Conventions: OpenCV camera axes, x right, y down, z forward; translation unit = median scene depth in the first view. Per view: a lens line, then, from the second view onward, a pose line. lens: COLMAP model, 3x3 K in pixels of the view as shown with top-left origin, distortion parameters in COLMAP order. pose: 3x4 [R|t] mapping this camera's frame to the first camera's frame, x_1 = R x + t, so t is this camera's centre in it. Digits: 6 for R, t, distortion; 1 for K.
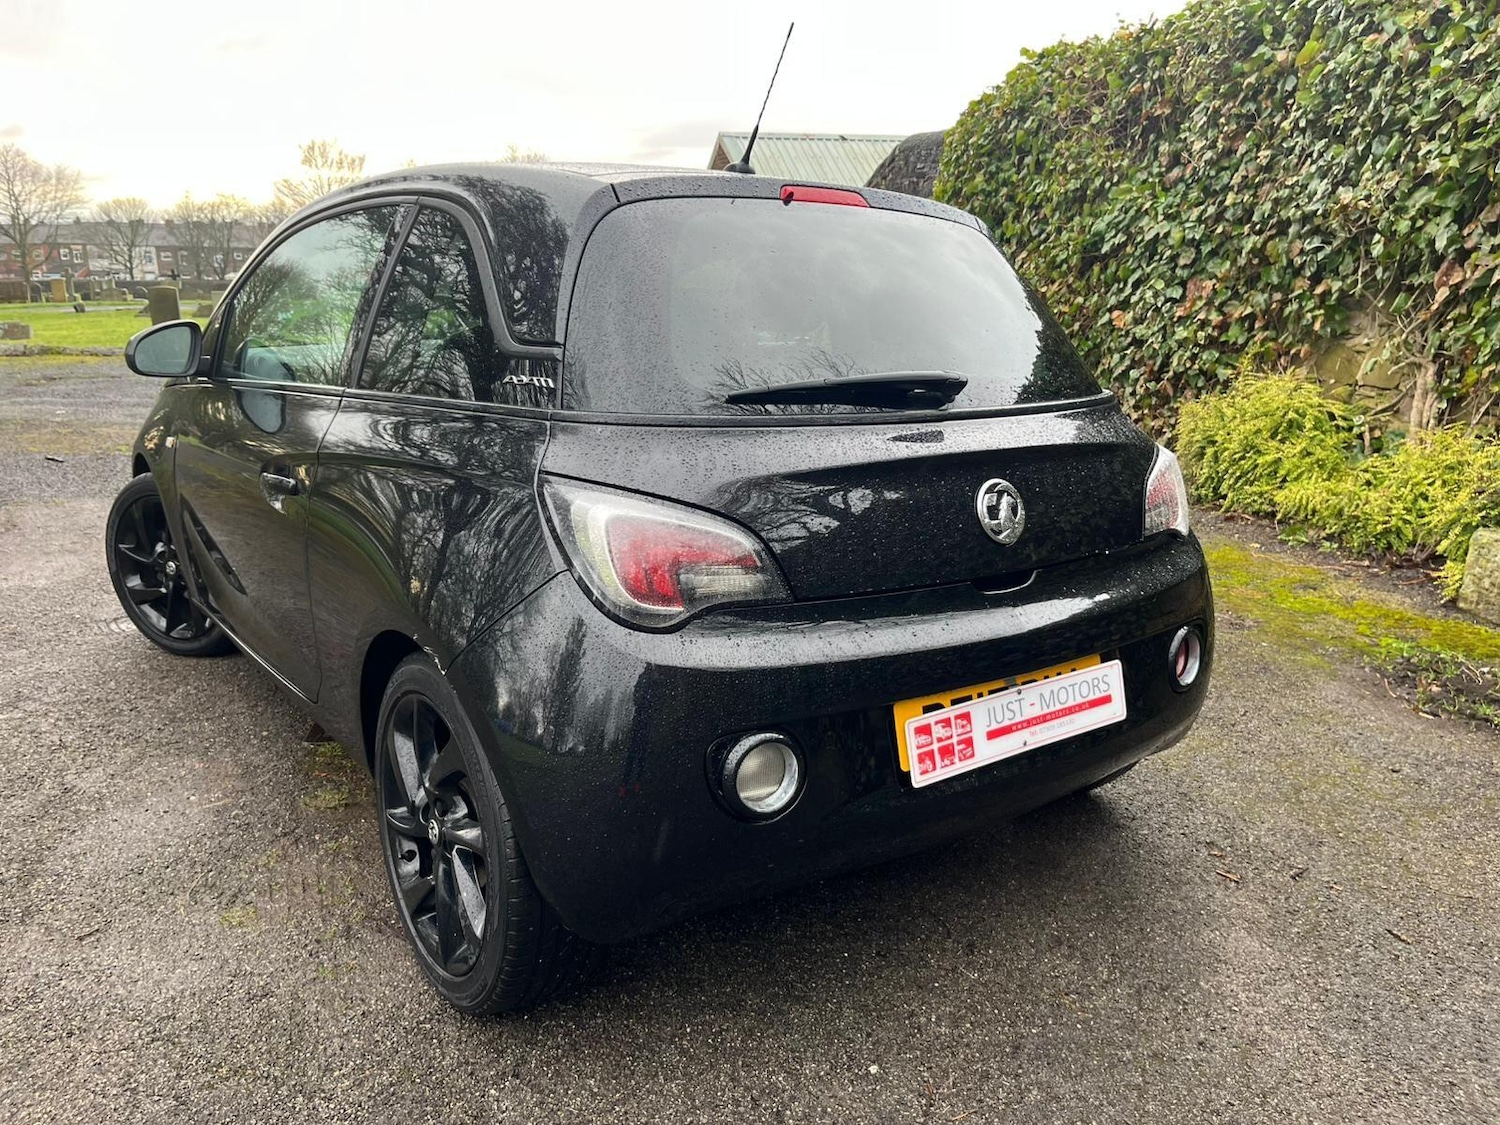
lens RADIAL K [[1125.2, 0, 745.9], [0, 1125.2, 547.0], [0, 0, 1]] dist [0.068647, -0.100801]
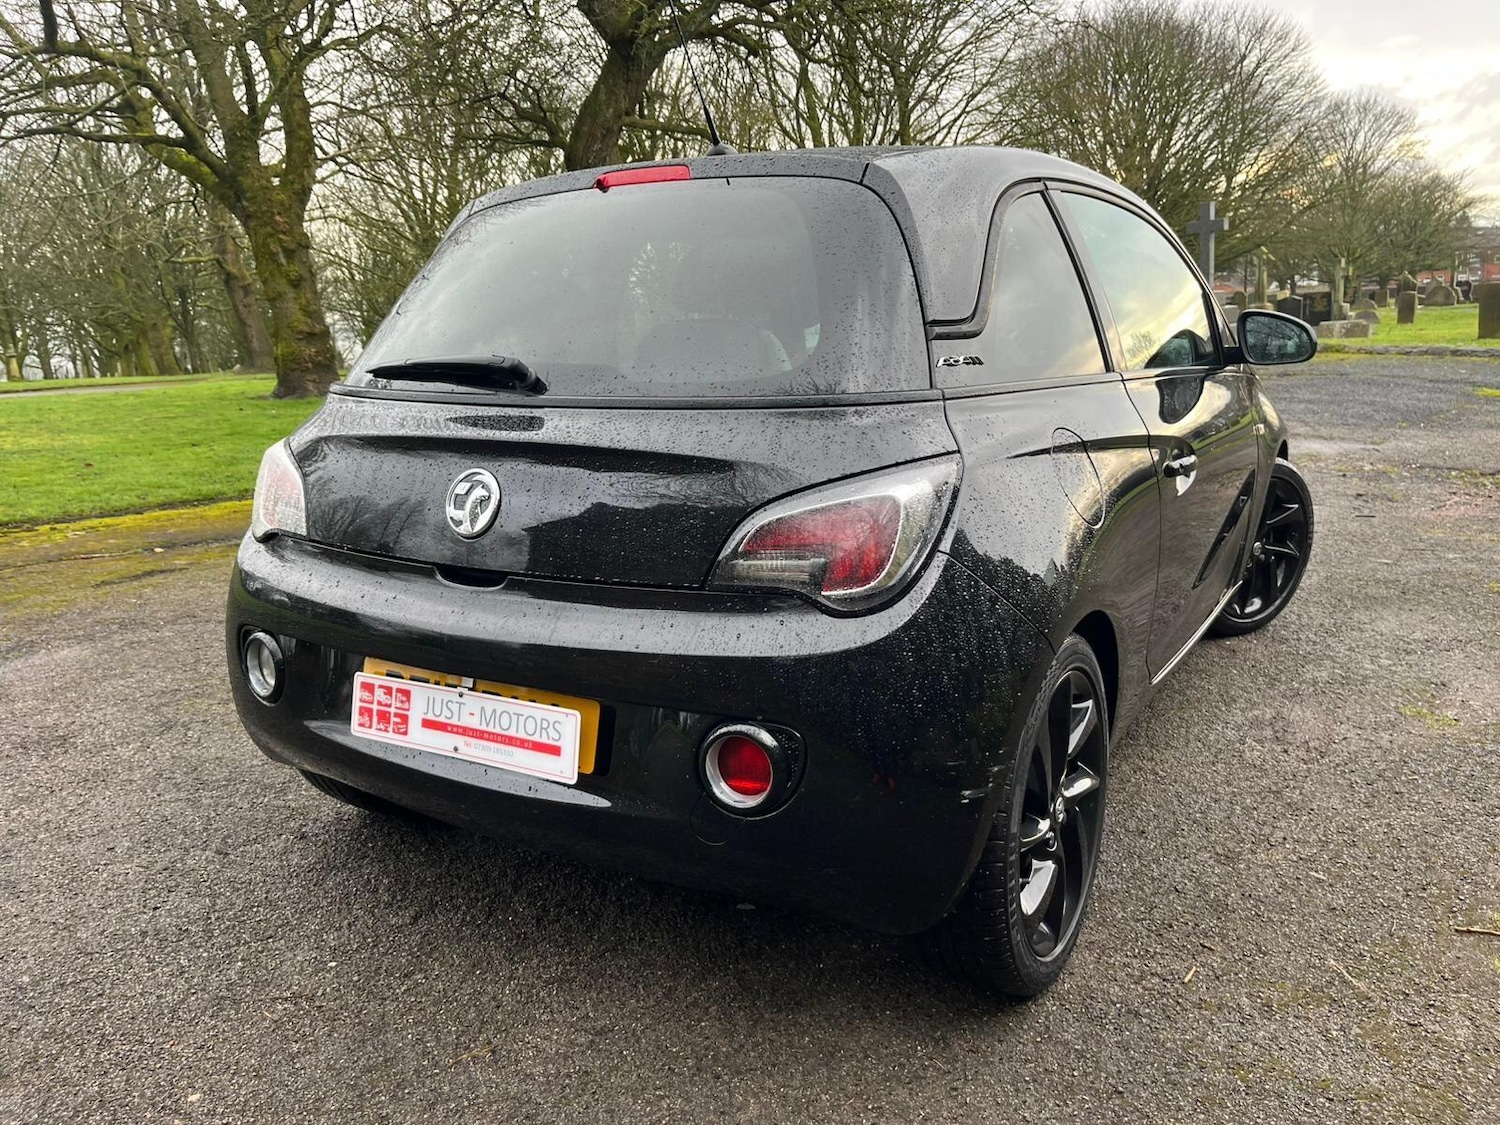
lens RADIAL K [[1125.2, 0, 765.4], [0, 1125.2, 558.1], [0, 0, 1]] dist [0.068647, -0.100801]
pose [[0.393226, 0.170157, -0.903559, 0.775267], [-0.162759, 0.980089, 0.113737, -0.087673], [0.904921, 0.102338, 0.413091, 0.544111]]
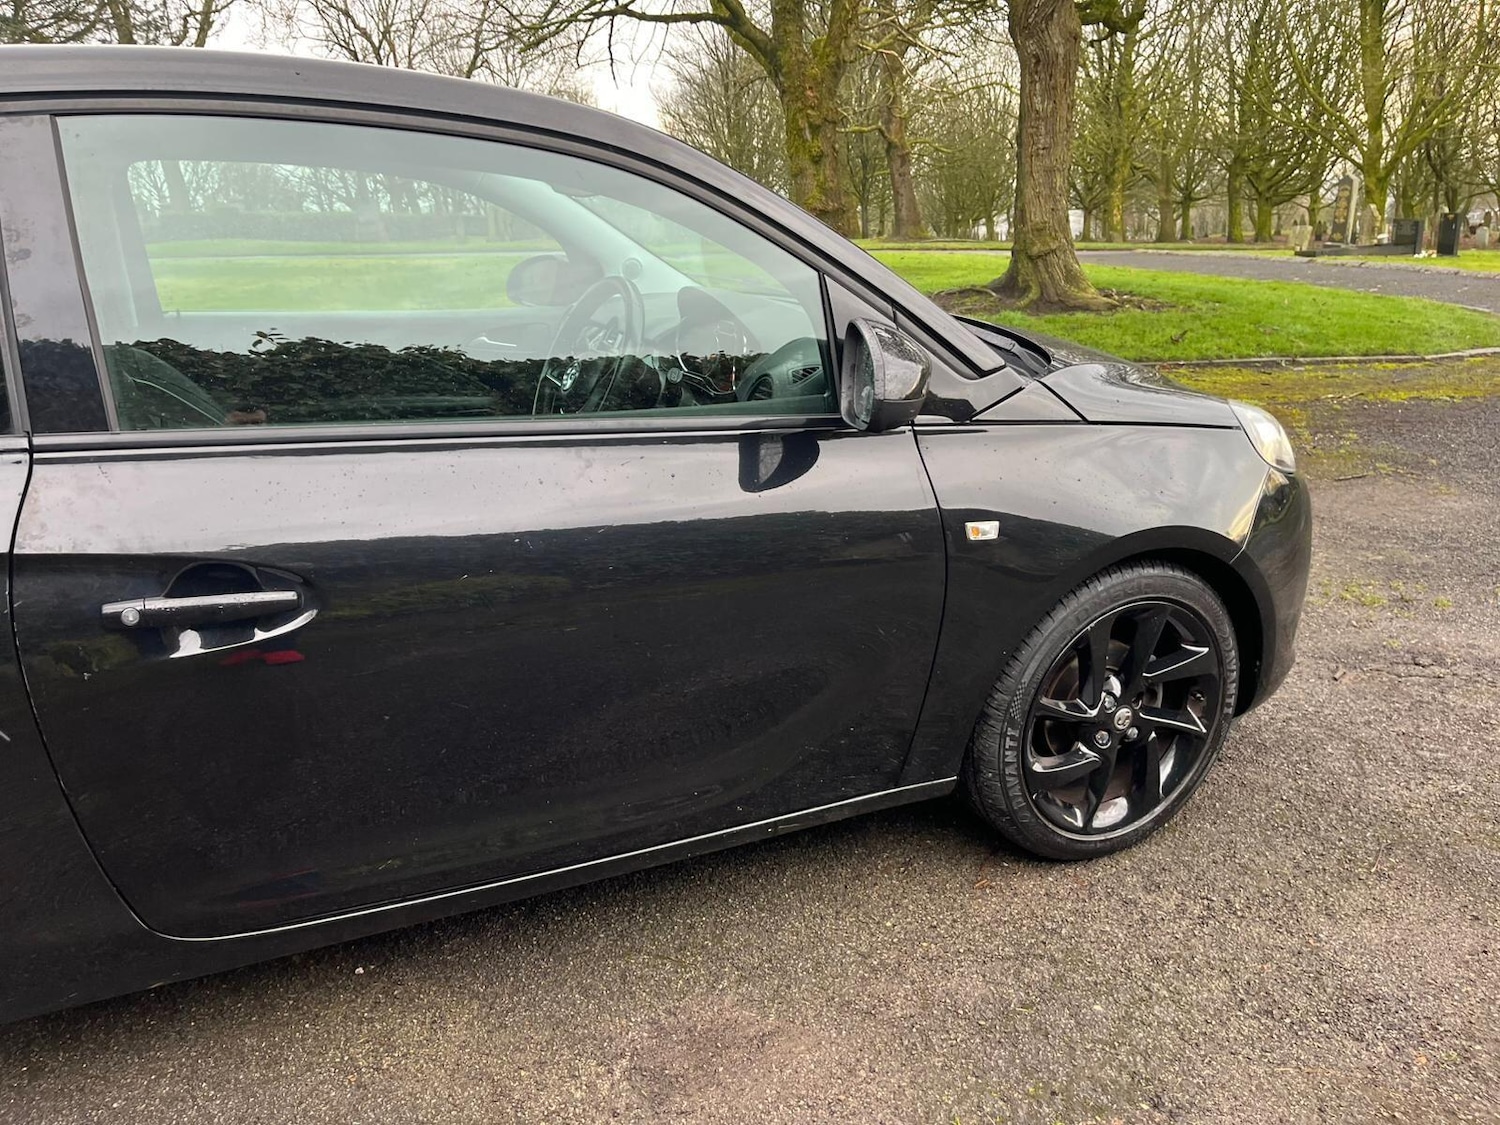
lens RADIAL K [[1125.2, 0, 740.3], [0, 1125.2, 556.5], [0, 0, 1]] dist [0.068647, -0.100801]
pose [[-0.206348, 0.286246, -0.935673, 0.528590], [-0.213705, 0.919983, 0.328575, -0.337104], [0.954856, 0.267759, -0.128665, 1.451020]]
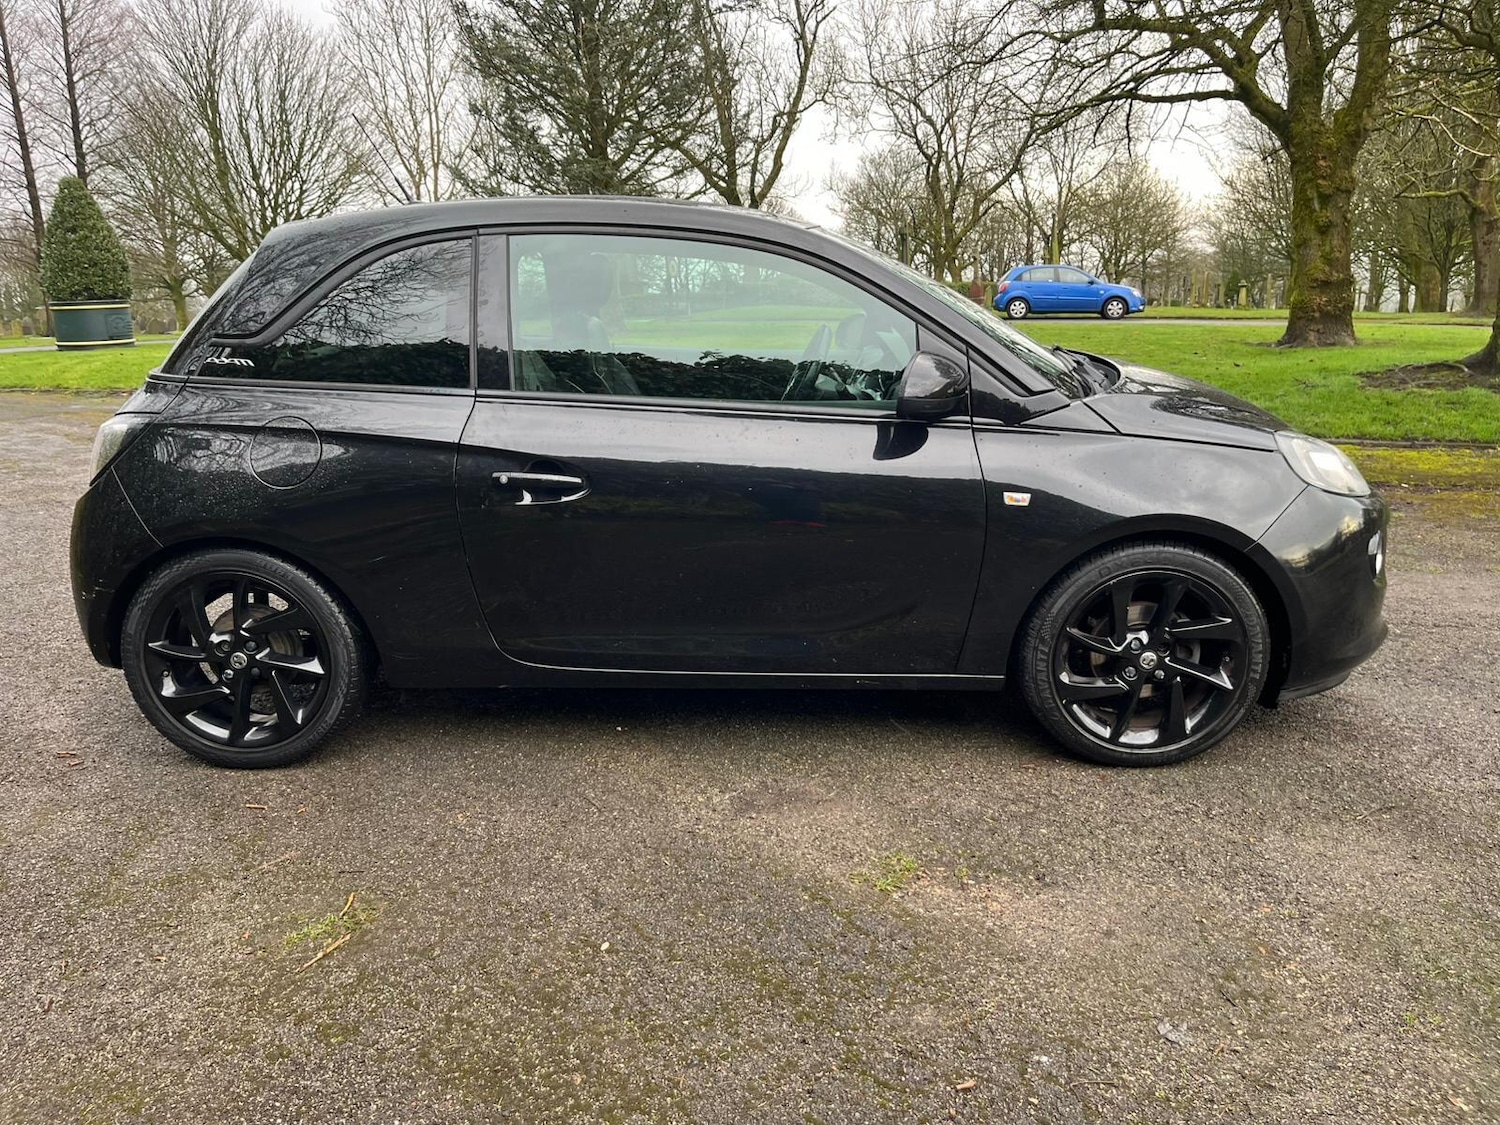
lens RADIAL K [[1125.2, 0, 757.5], [0, 1125.2, 553.1], [0, 0, 1]] dist [0.068647, -0.100801]
pose [[-0.608883, 0.184124, -0.771596, 0.769209], [-0.177979, 0.916183, 0.359073, -0.430743], [0.773036, 0.355961, -0.525078, 1.855425]]
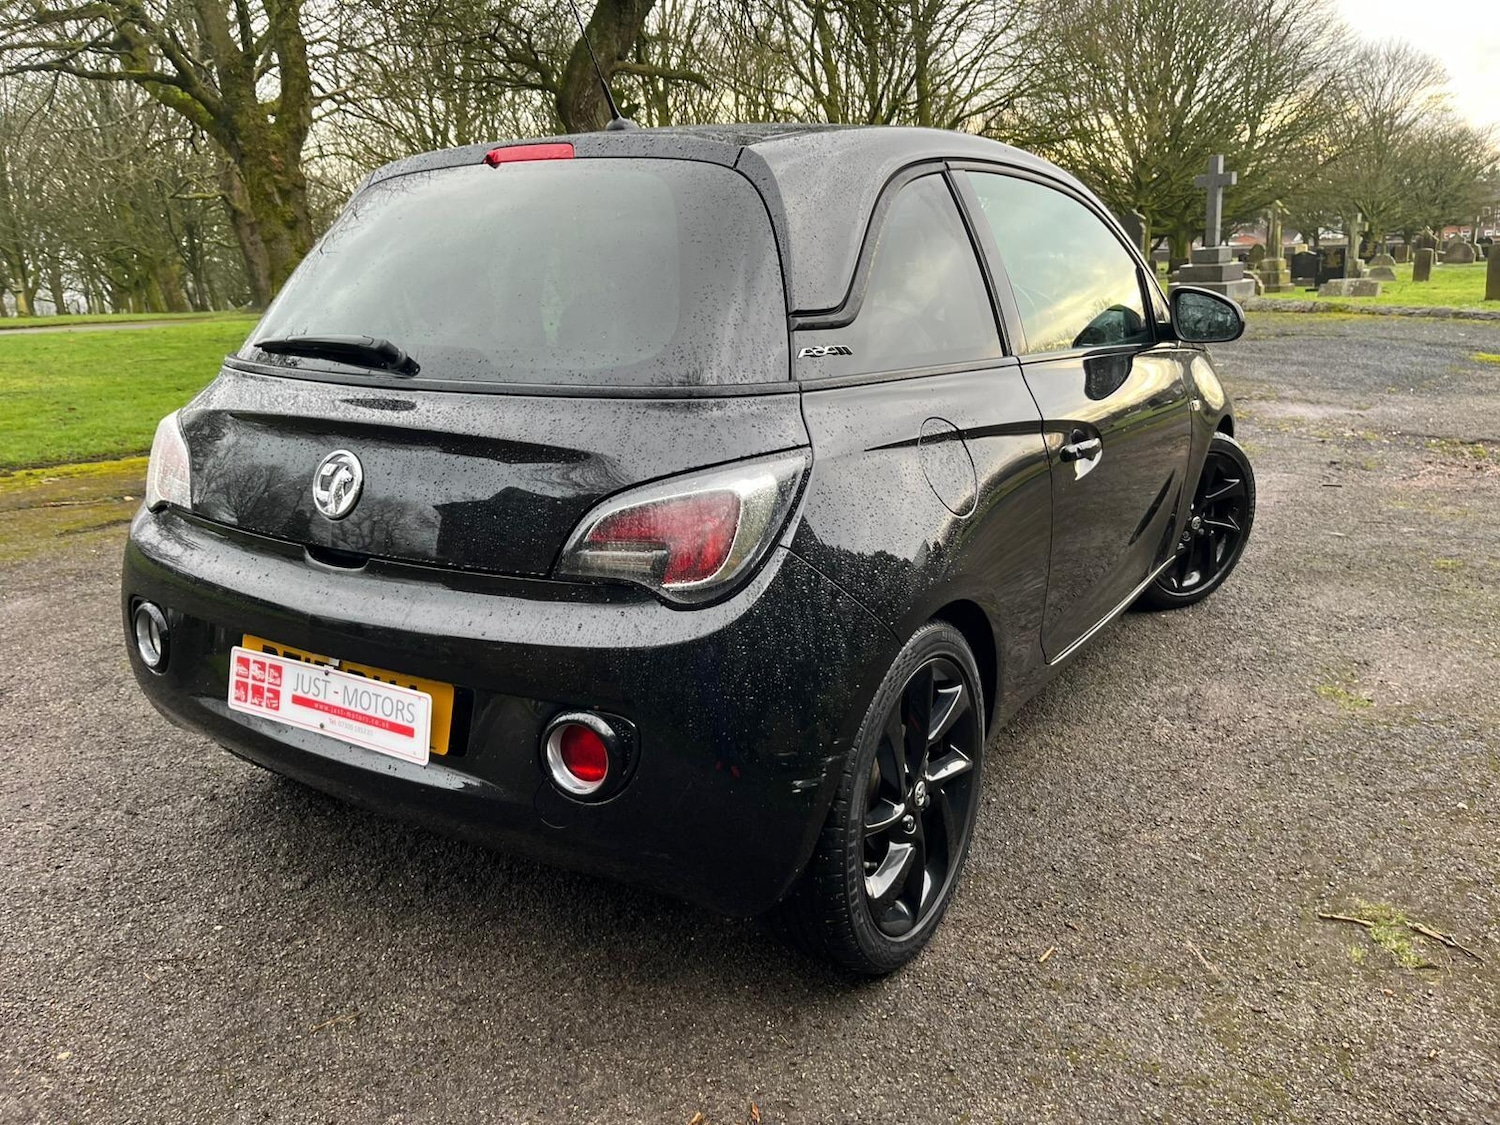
lens RADIAL K [[1125.2, 0, 771.2], [0, 1125.2, 552.5], [0, 0, 1]] dist [0.068647, -0.100801]
pose [[0.384682, 0.214441, -0.897794, 0.809666], [-0.178904, 0.971517, 0.155394, -0.124336], [0.905546, 0.100842, 0.412090, 0.614323]]
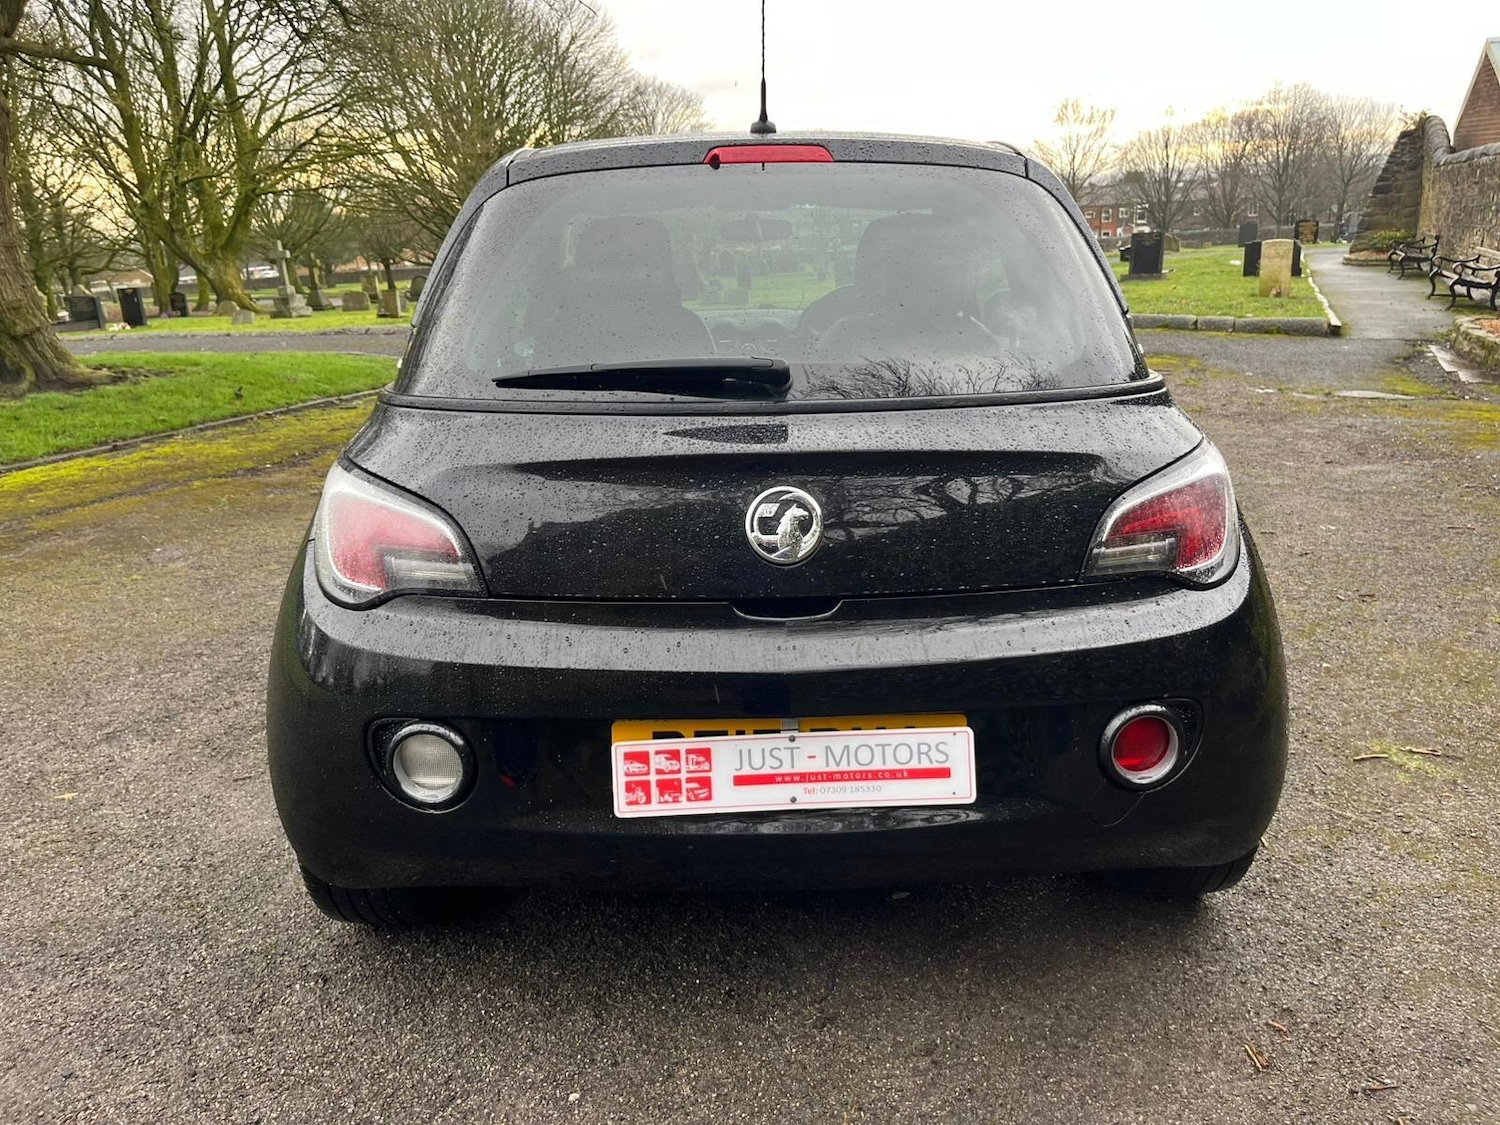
lens RADIAL K [[1125.2, 0, 766.2], [0, 1125.2, 551.4], [0, 0, 1]] dist [0.068647, -0.100801]
pose [[0.821992, 0.110269, -0.558722, 0.449043], [-0.086551, 0.993868, 0.068816, -0.044820], [0.562884, -0.008208, 0.826495, 0.191735]]
